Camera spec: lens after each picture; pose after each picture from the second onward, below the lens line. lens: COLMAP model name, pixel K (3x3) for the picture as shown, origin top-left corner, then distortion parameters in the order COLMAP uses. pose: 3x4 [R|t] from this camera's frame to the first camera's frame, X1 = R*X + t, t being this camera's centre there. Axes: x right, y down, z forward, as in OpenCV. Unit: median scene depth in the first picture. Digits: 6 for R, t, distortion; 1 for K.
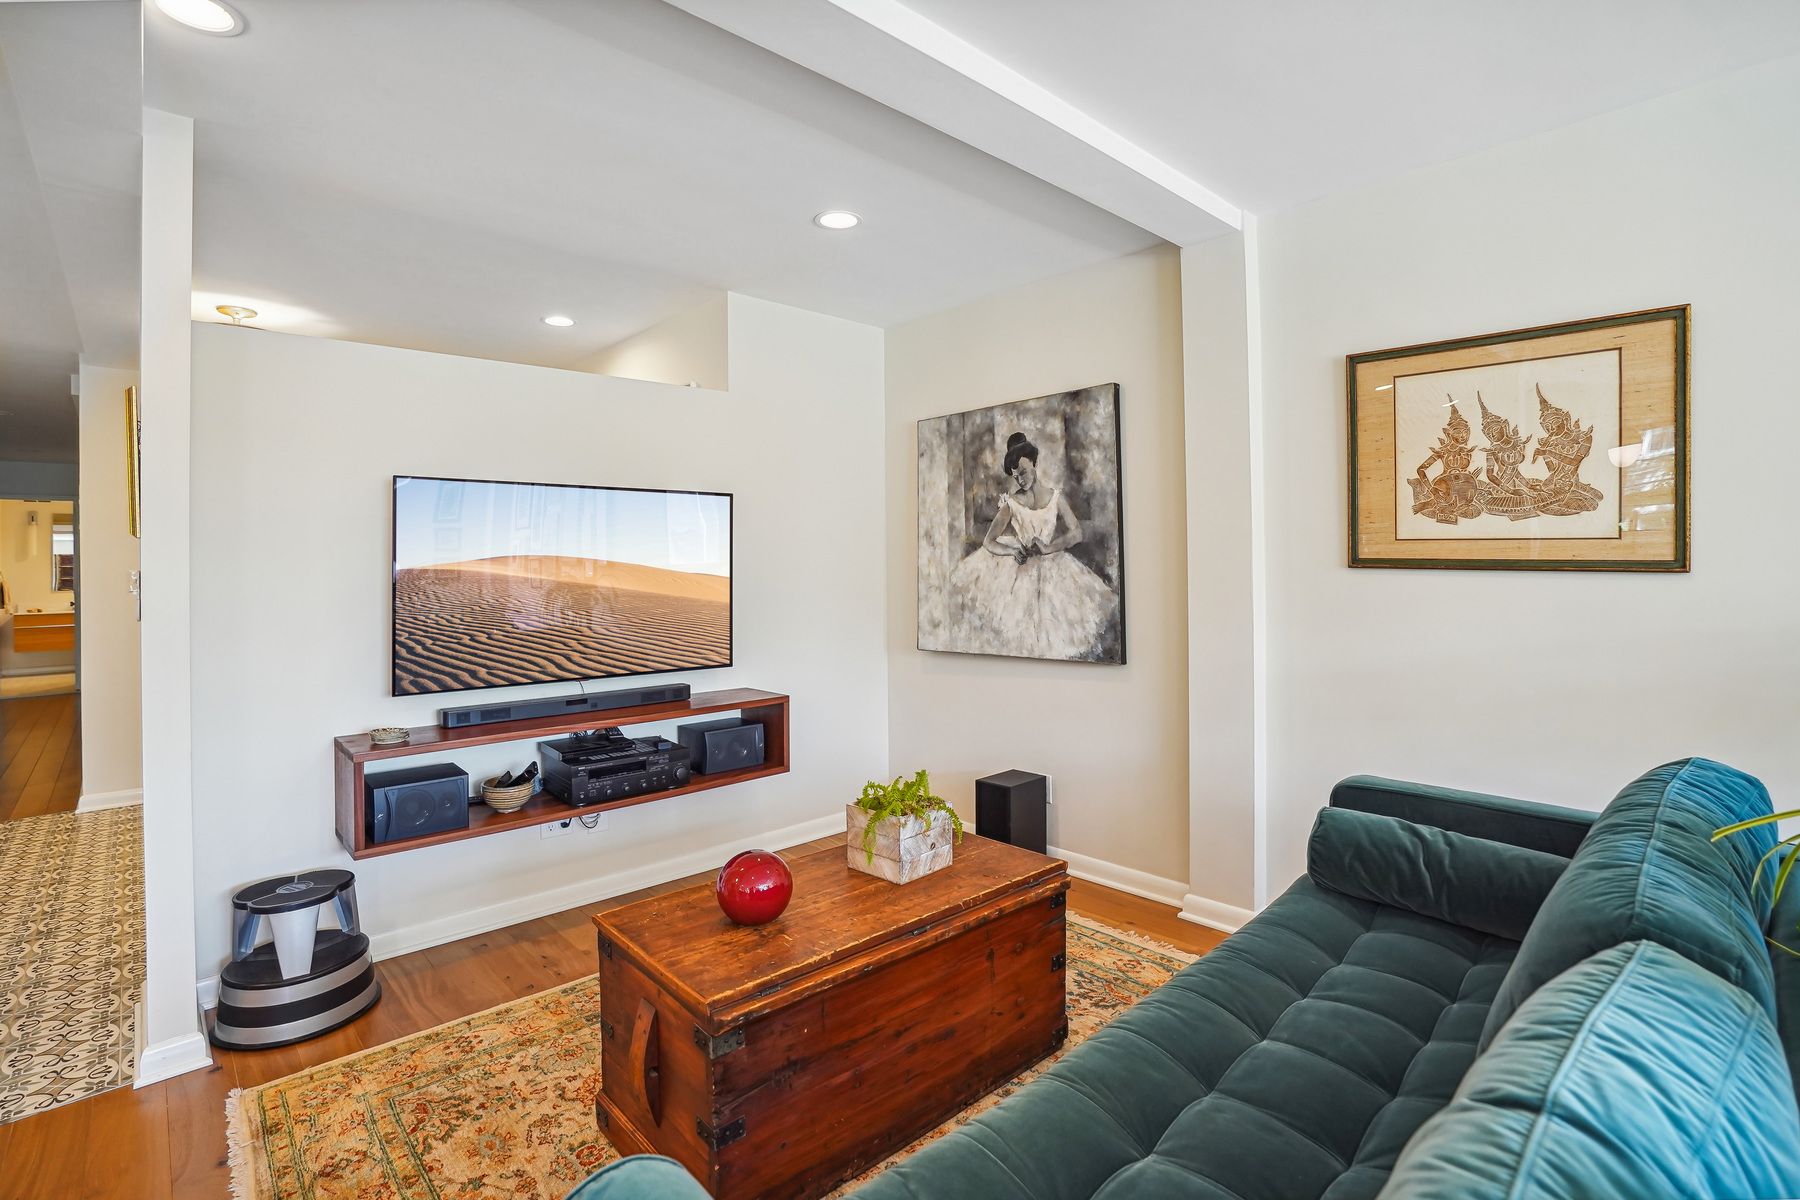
lens RADIAL K [[840.7, 0, 914.3], [0, 840.7, 565.1], [0, 0, 1]] dist [-0.073232, 0.026514]
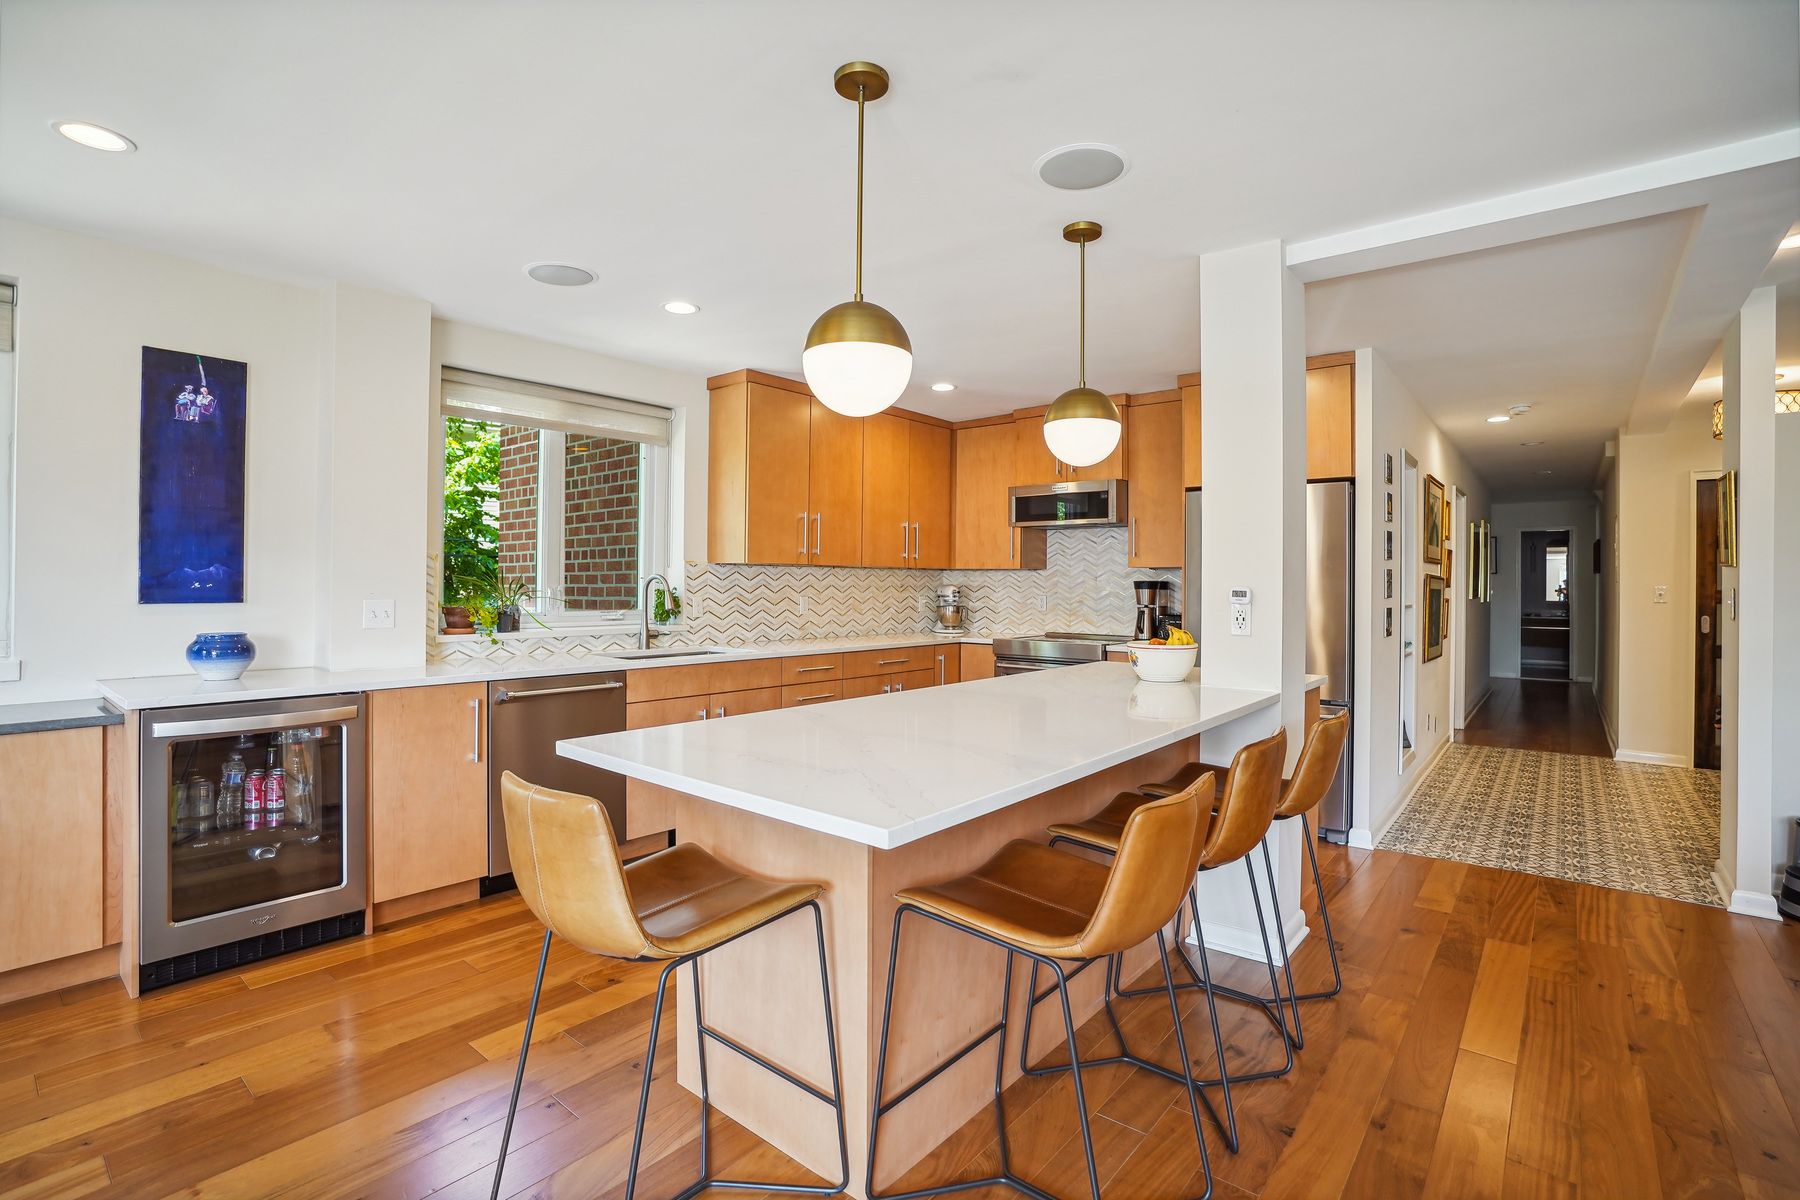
lens RADIAL K [[840.7, 0, 911.5], [0, 840.7, 580.3], [0, 0, 1]] dist [-0.073232, 0.026514]
pose [[0.122648, 0.010363, -0.992396, 0.253137], [-0.011878, 0.999889, 0.008974, -0.001609], [0.992379, 0.010687, 0.122758, -0.515683]]
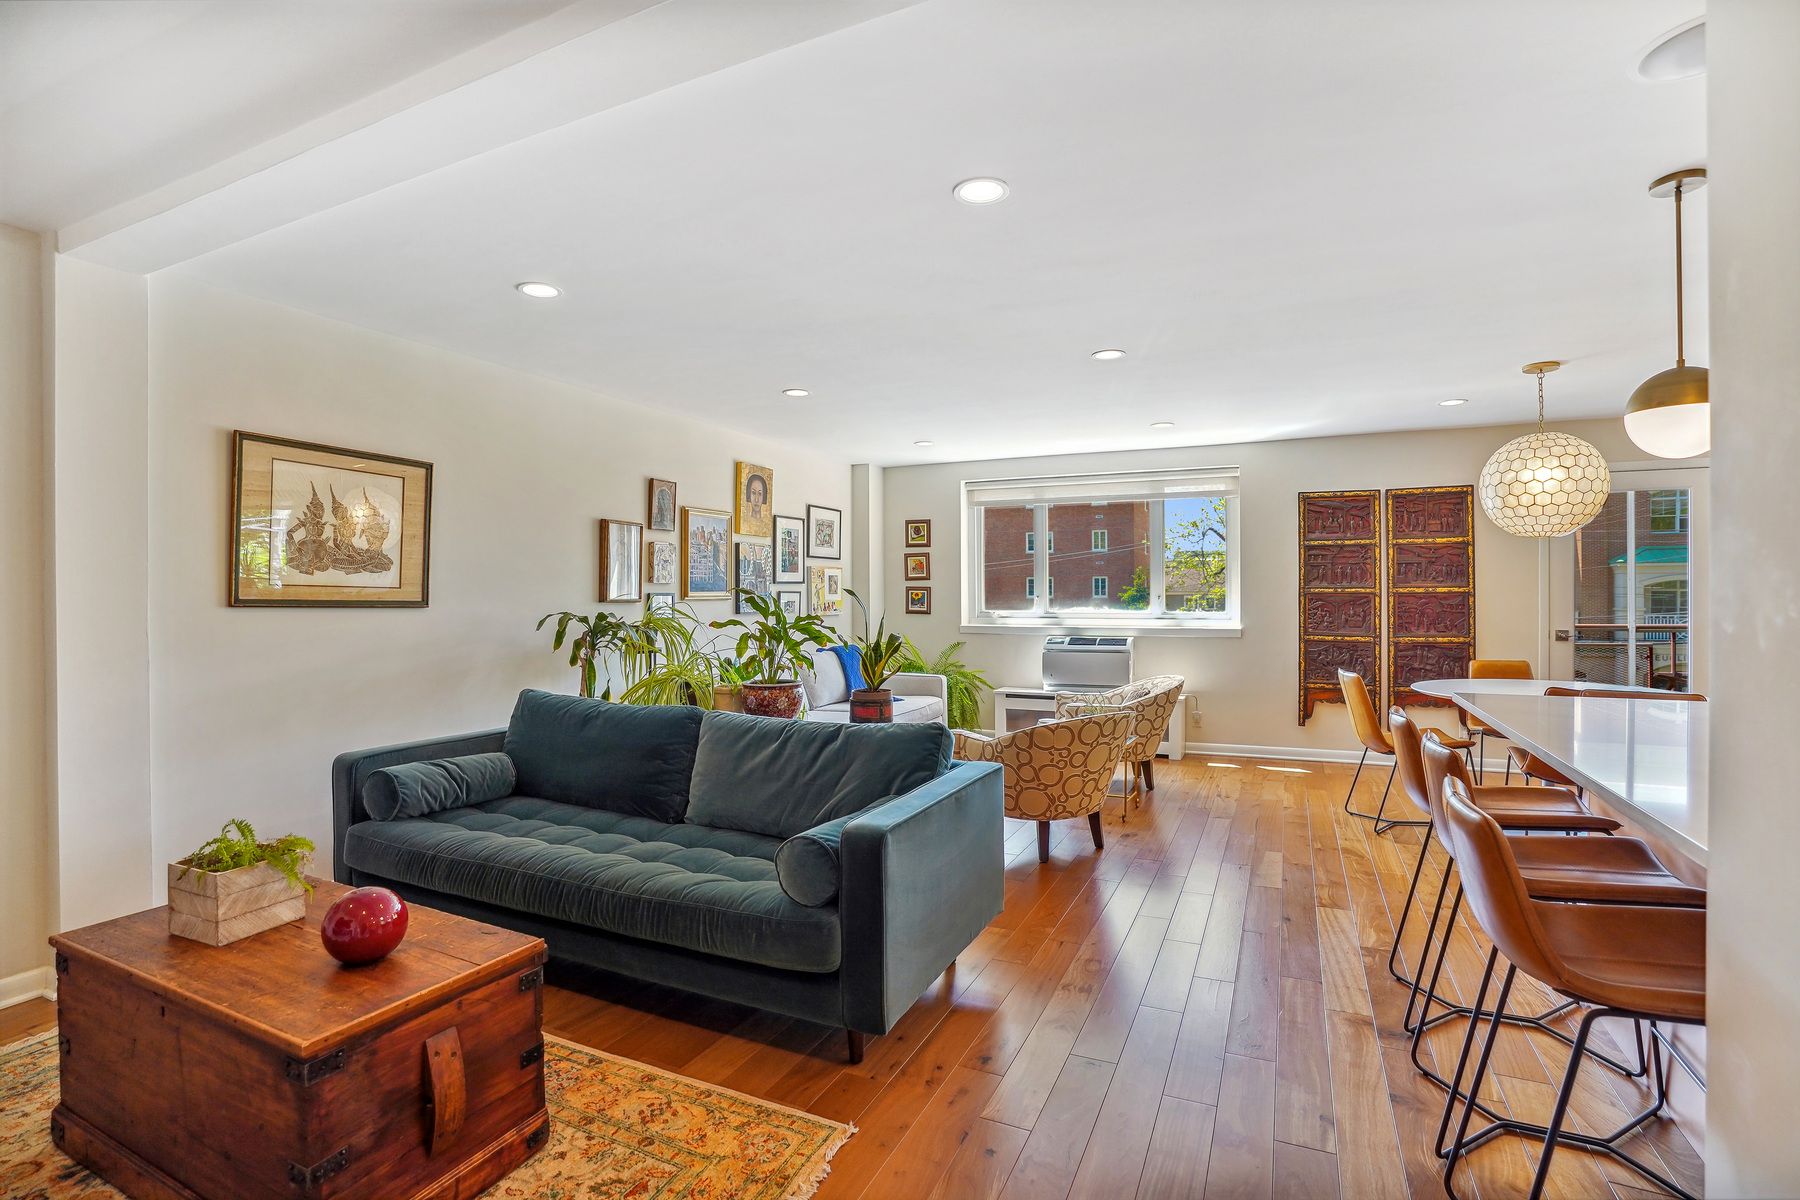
lens RADIAL K [[840.7, 0, 908.5], [0, 840.7, 586.2], [0, 0, 1]] dist [-0.073232, 0.026514]
pose [[-0.371865, 0.023016, 0.928001, -0.754834], [0.013286, 0.999722, -0.019471, 0.007281], [-0.928192, 0.005089, -0.372068, 0.429759]]
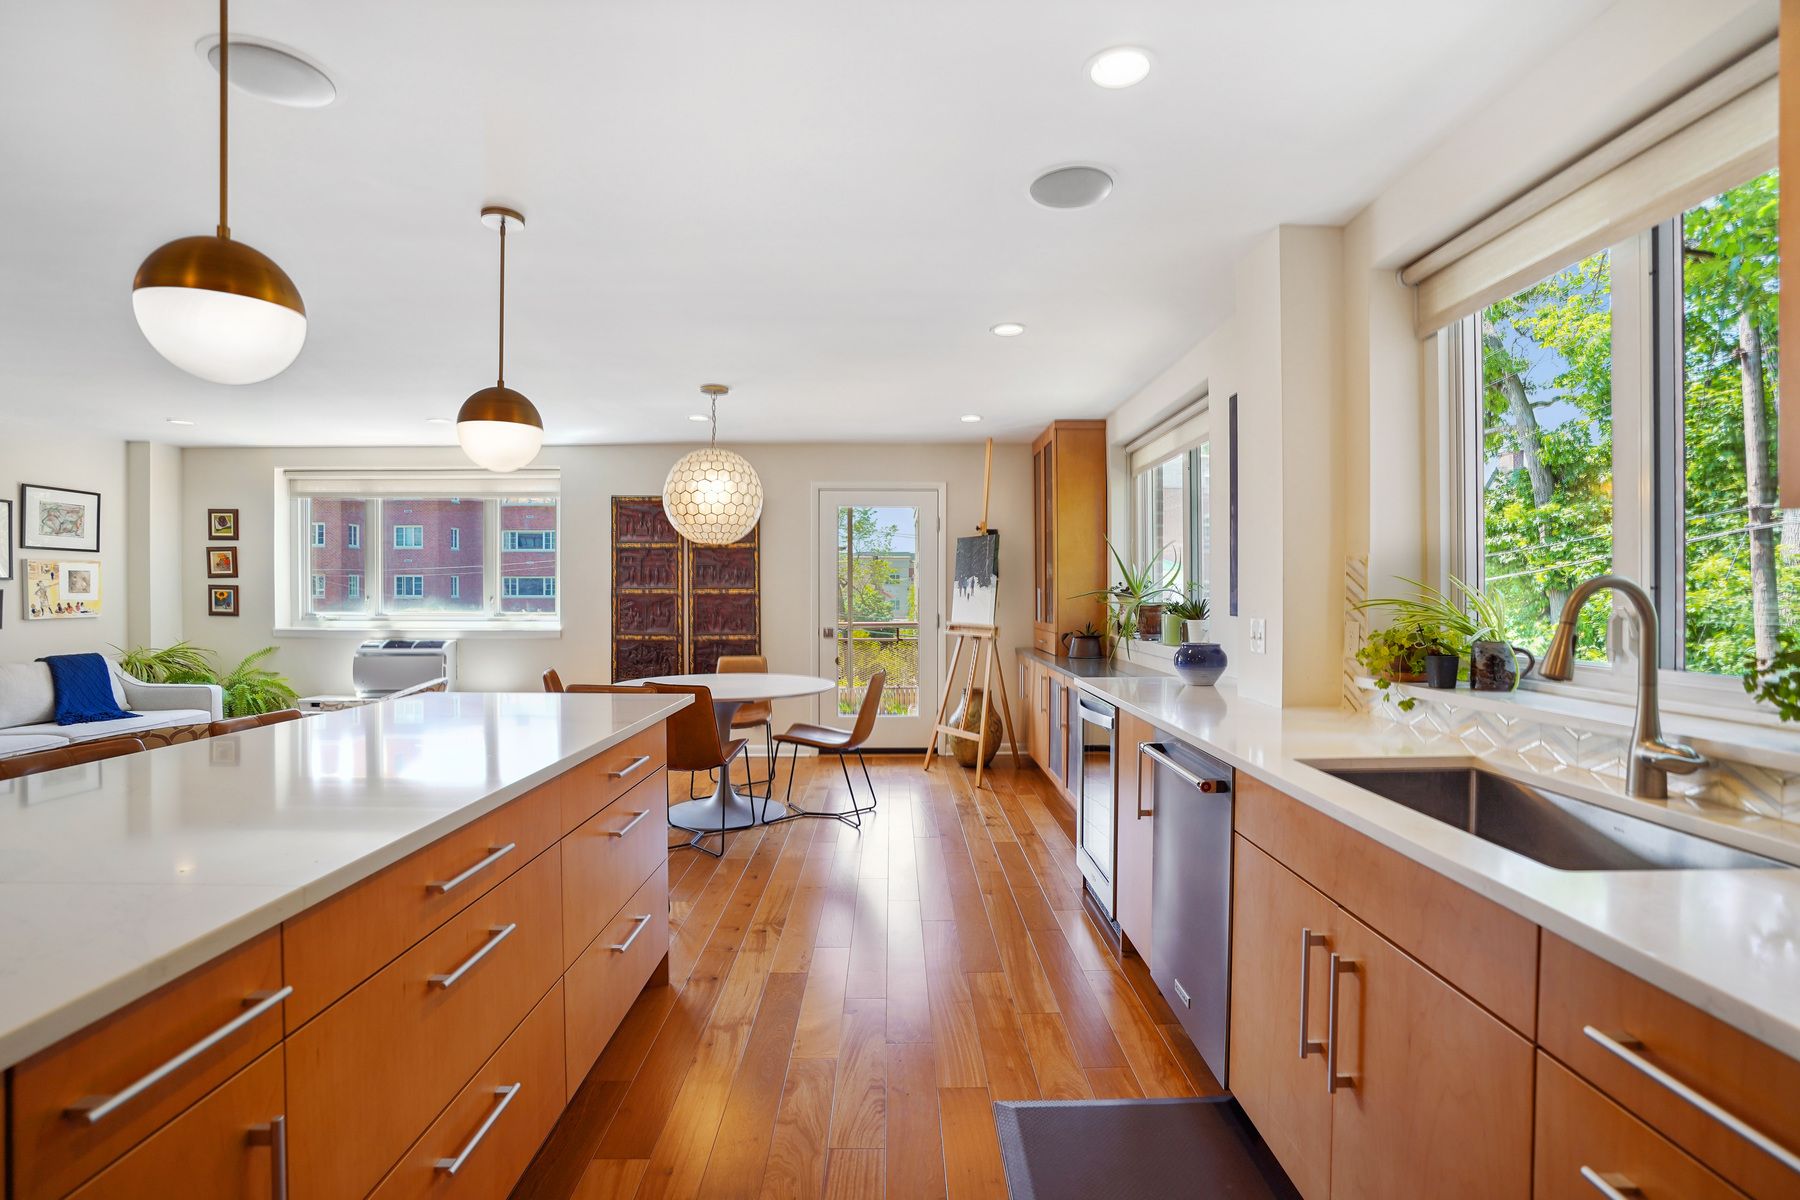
lens RADIAL K [[840.7, 0, 914.6], [0, 840.7, 599.3], [0, 0, 1]] dist [-0.073232, 0.026514]
pose [[-0.733839, 0.006478, 0.679292, -1.186980], [0.012372, 0.999916, 0.003830, 0.011857], [-0.679210, 0.011215, -0.733858, -0.174202]]
